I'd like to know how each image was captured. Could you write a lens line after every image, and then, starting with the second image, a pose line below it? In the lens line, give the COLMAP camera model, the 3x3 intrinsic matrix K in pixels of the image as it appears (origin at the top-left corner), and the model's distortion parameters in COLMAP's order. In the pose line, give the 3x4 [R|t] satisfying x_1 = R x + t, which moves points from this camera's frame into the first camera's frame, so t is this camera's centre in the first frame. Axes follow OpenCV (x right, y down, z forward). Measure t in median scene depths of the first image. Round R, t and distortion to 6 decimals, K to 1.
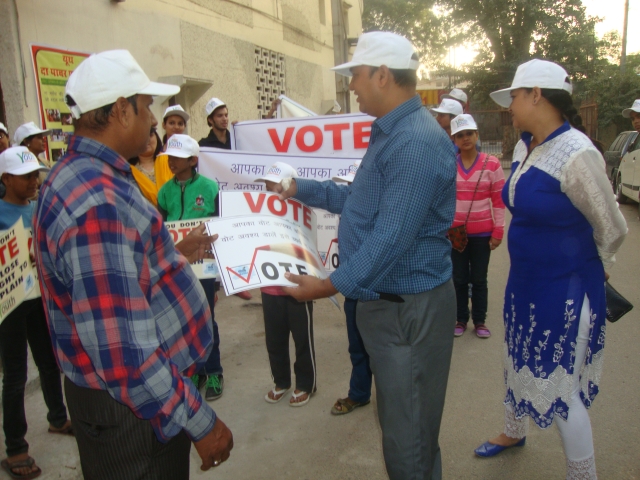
lens RADIAL K [[566.5, 0, 323.9], [0, 566.5, 242.2], [0, 0, 1]] dist [-0.207655, 0.205587]
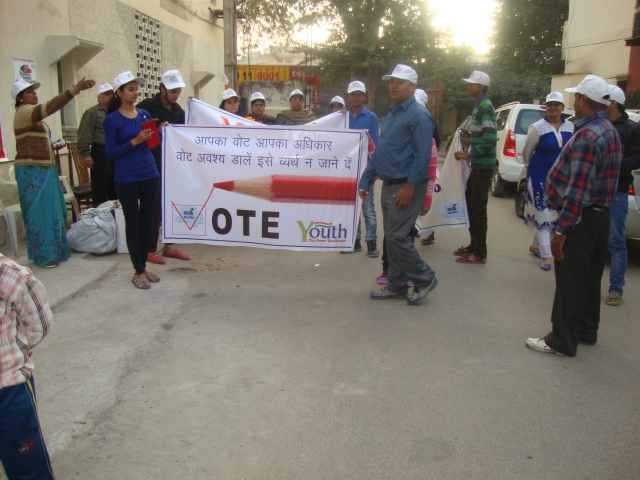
lens RADIAL K [[566.5, 0, 323.9], [0, 566.5, 242.2], [0, 0, 1]] dist [-0.207655, 0.205587]
pose [[0.958384, -0.009424, 0.285327, -0.044171], [-0.003337, 0.999017, 0.044205, 0.004204], [-0.285463, -0.043317, 0.957410, -0.013113]]
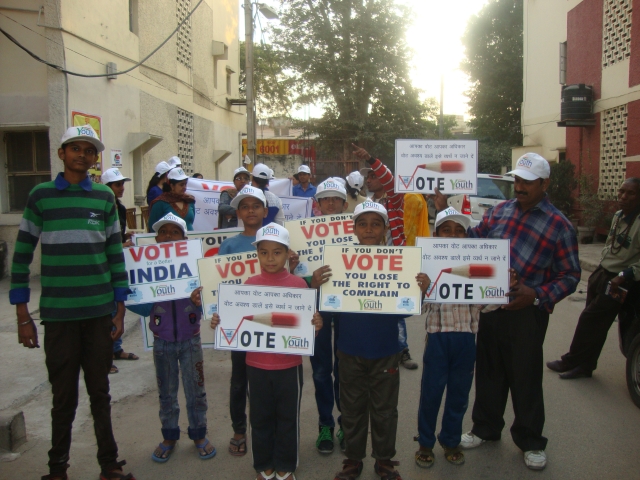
lens RADIAL K [[566.5, 0, 323.9], [0, 566.5, 242.2], [0, 0, 1]] dist [-0.207655, 0.205587]
pose [[0.956584, 0.011230, 0.291240, -0.091299], [0.010273, 0.997338, -0.072197, 0.027513], [-0.291275, 0.072054, 0.953922, -0.160501]]
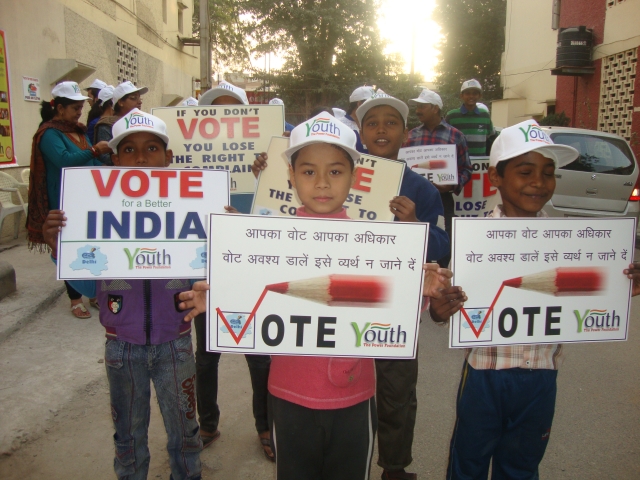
lens RADIAL K [[566.5, 0, 323.9], [0, 566.5, 242.2], [0, 0, 1]] dist [-0.207655, 0.205587]
pose [[0.930901, -0.005221, 0.365233, -0.073708], [0.006492, 0.999976, -0.002253, 0.024241], [-0.365213, 0.004469, 0.930913, -0.065568]]
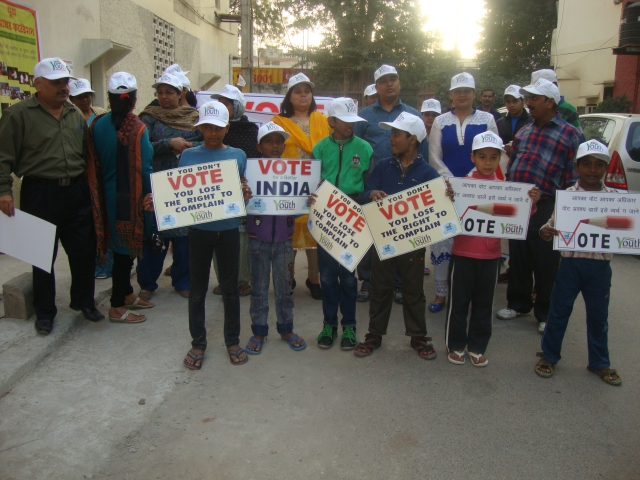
lens RADIAL K [[566.5, 0, 323.9], [0, 566.5, 242.2], [0, 0, 1]] dist [-0.207655, 0.205587]
pose [[0.949861, -0.005409, 0.312627, -0.075823], [-0.007296, 0.999195, 0.039456, 0.011070], [-0.312588, -0.039759, 0.949056, -0.034071]]
